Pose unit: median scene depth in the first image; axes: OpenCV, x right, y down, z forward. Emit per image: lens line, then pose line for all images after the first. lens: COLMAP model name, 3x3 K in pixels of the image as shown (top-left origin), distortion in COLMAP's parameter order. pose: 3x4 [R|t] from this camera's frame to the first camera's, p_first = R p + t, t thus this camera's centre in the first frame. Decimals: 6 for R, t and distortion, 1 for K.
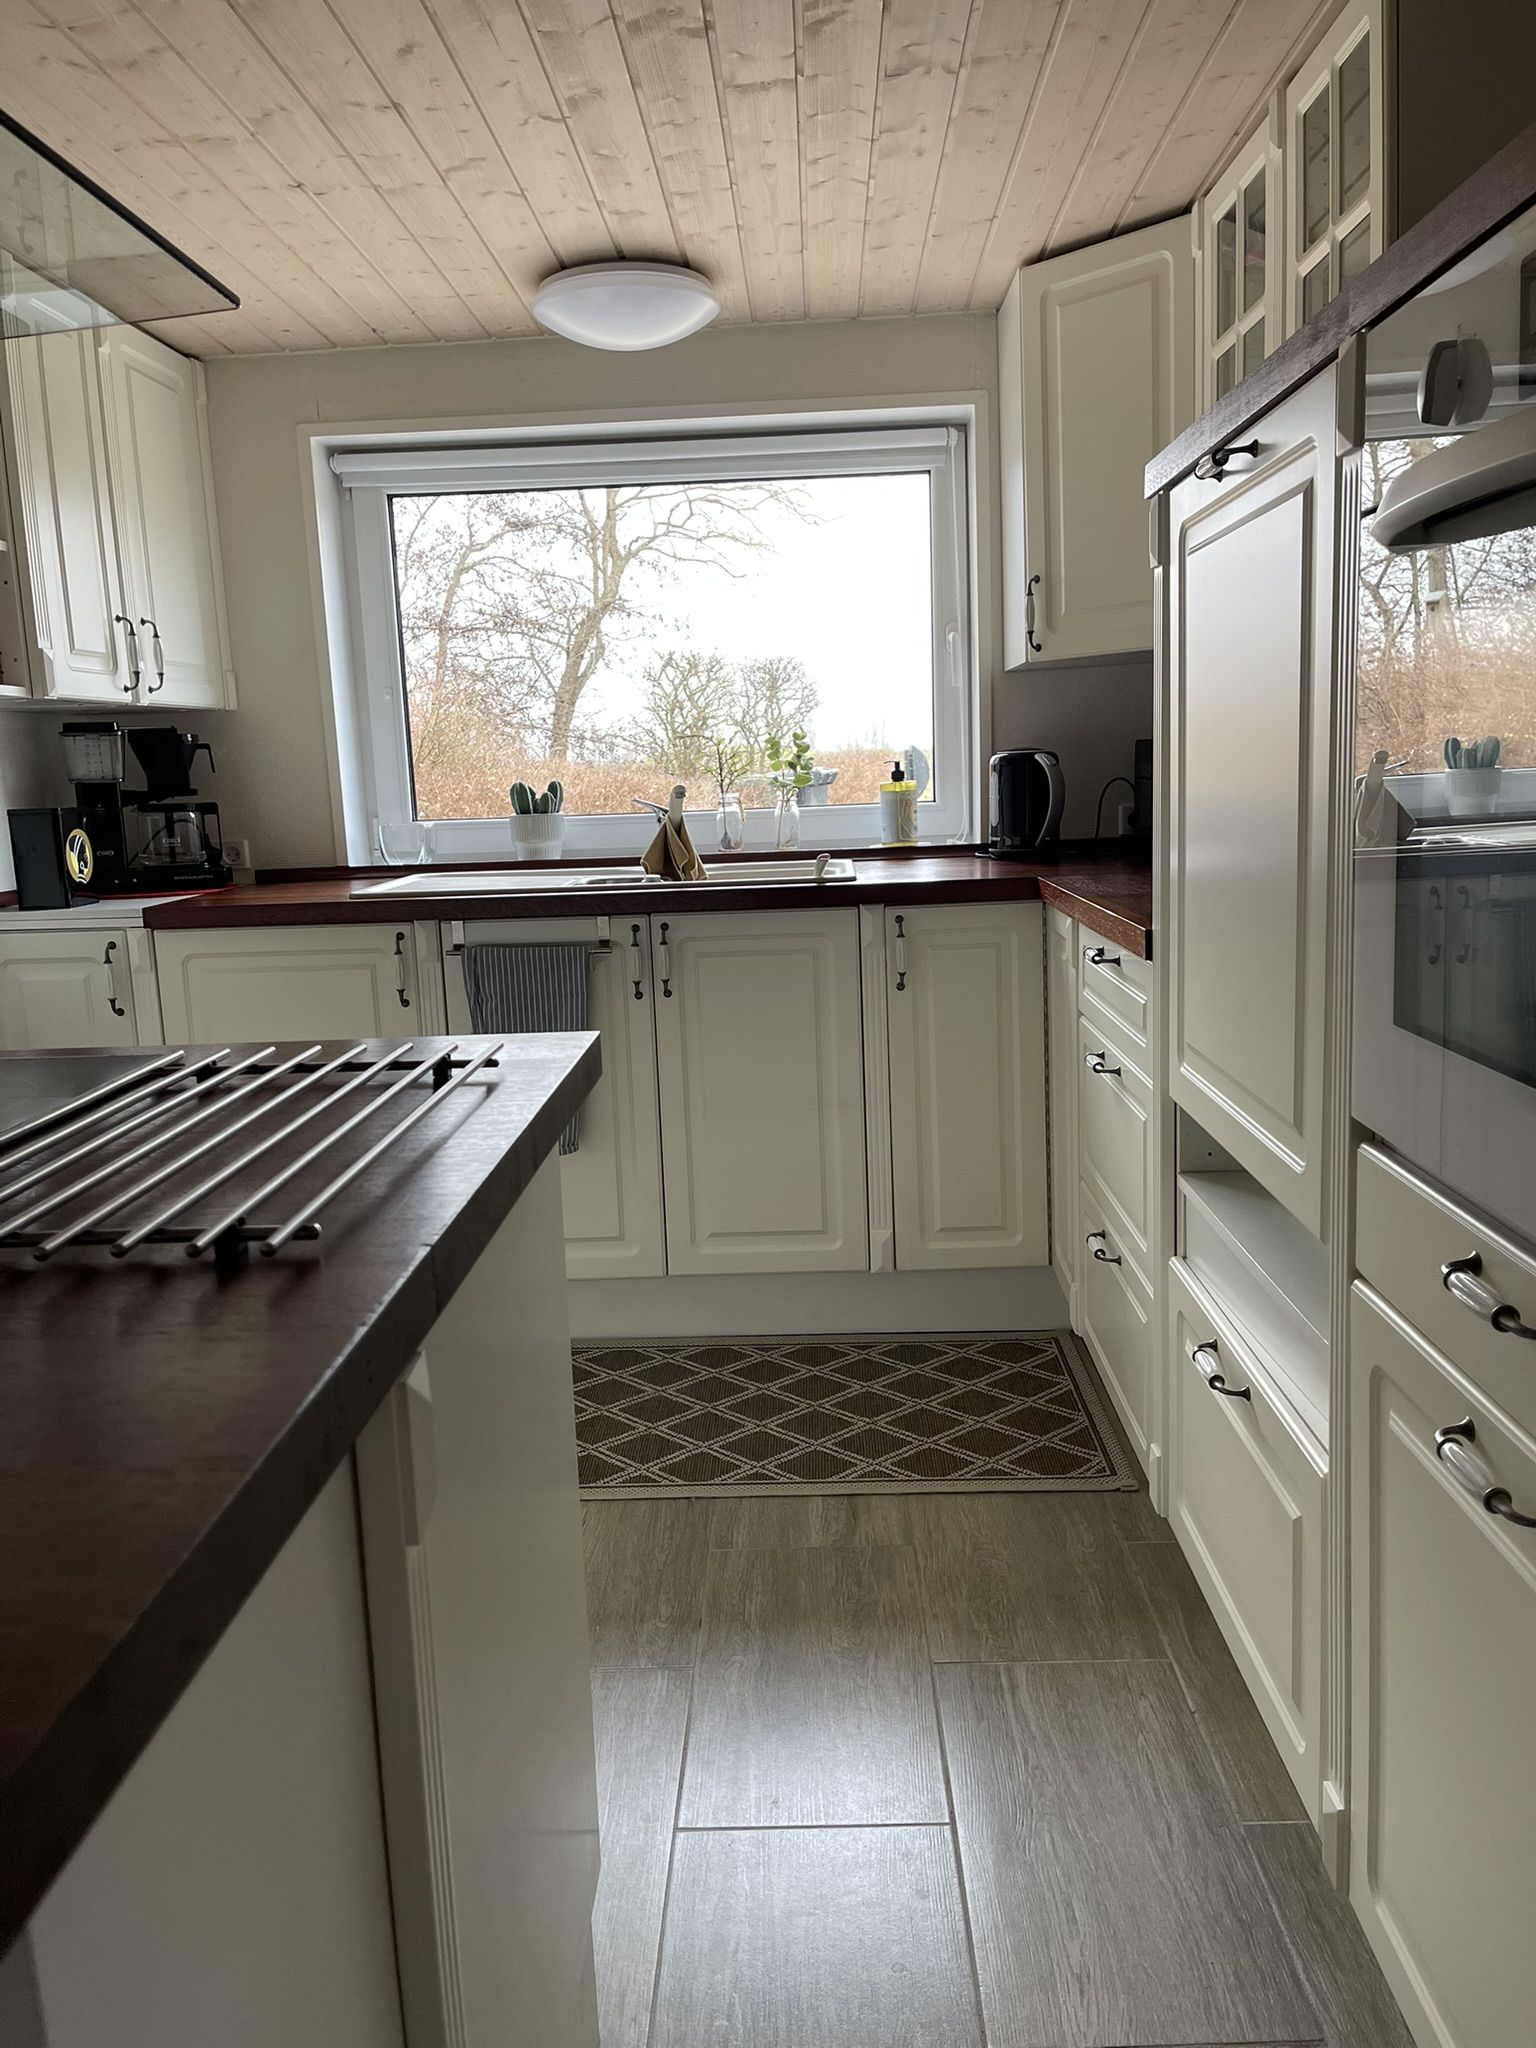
lens RADIAL K [[1543.2, 0, 768.0], [0, 1543.2, 1024.0], [0, 0, 1]] dist [0.063143, -0.094143]
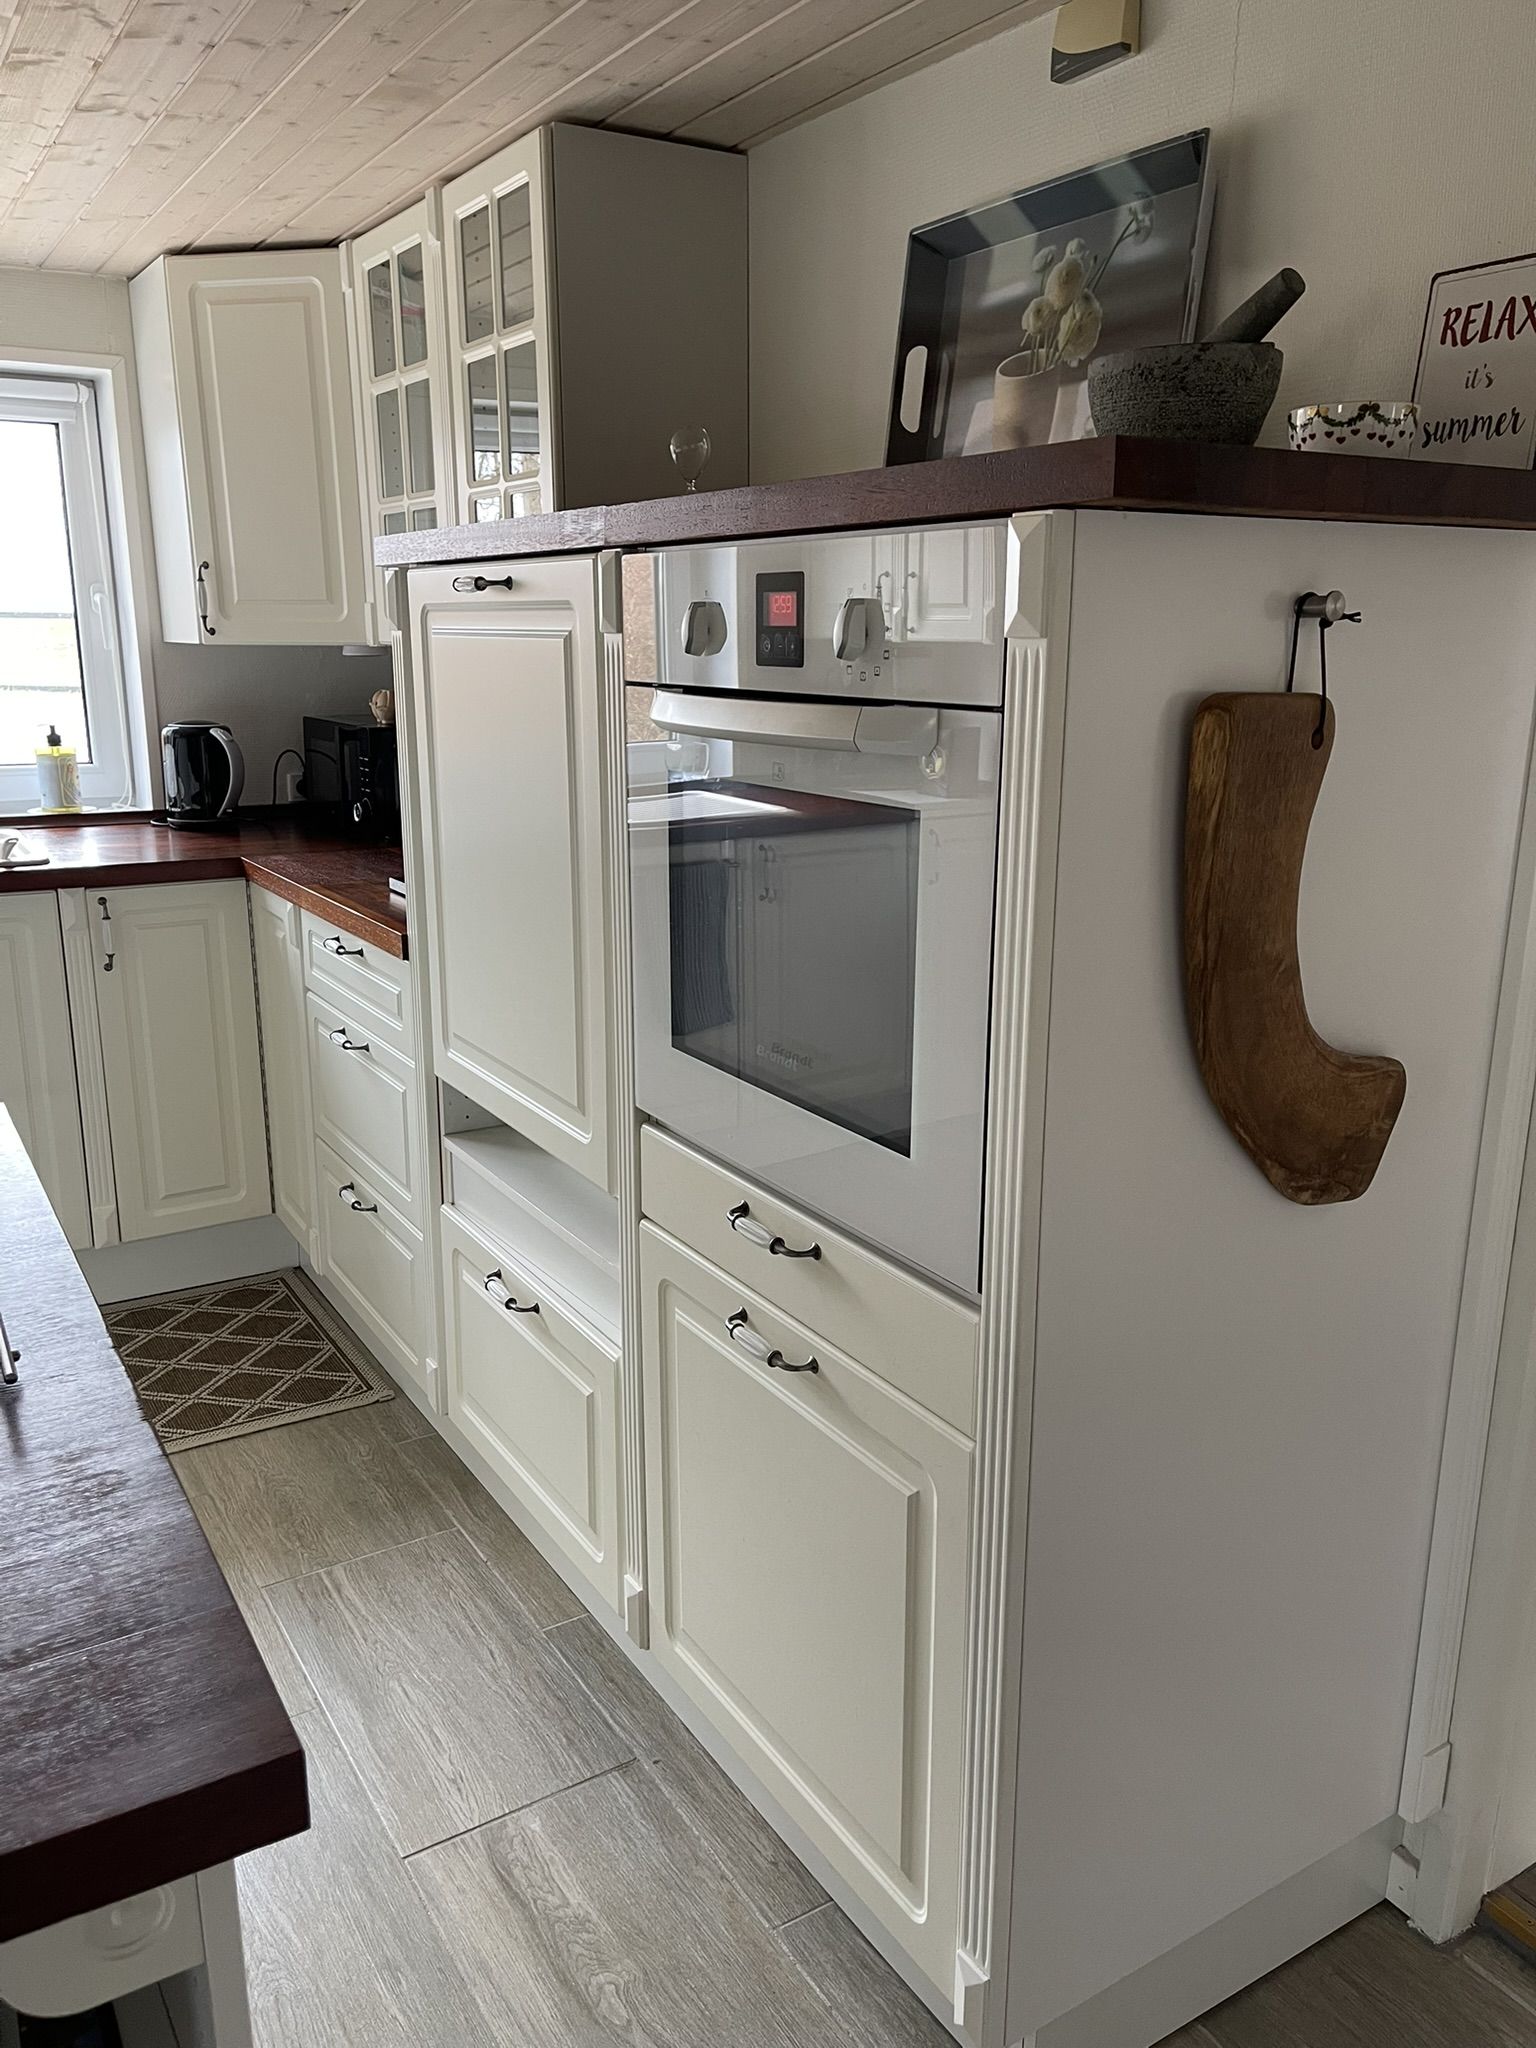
lens RADIAL K [[1557.1, 0, 768.0], [0, 1557.1, 1024.0], [0, 0, 1]] dist [-0.002956, -0.002210]
pose [[0.832710, -0.092770, 0.545883, -0.136444], [0.054075, 0.994777, 0.086571, -0.062506], [-0.551063, -0.042570, 0.833377, -0.109328]]
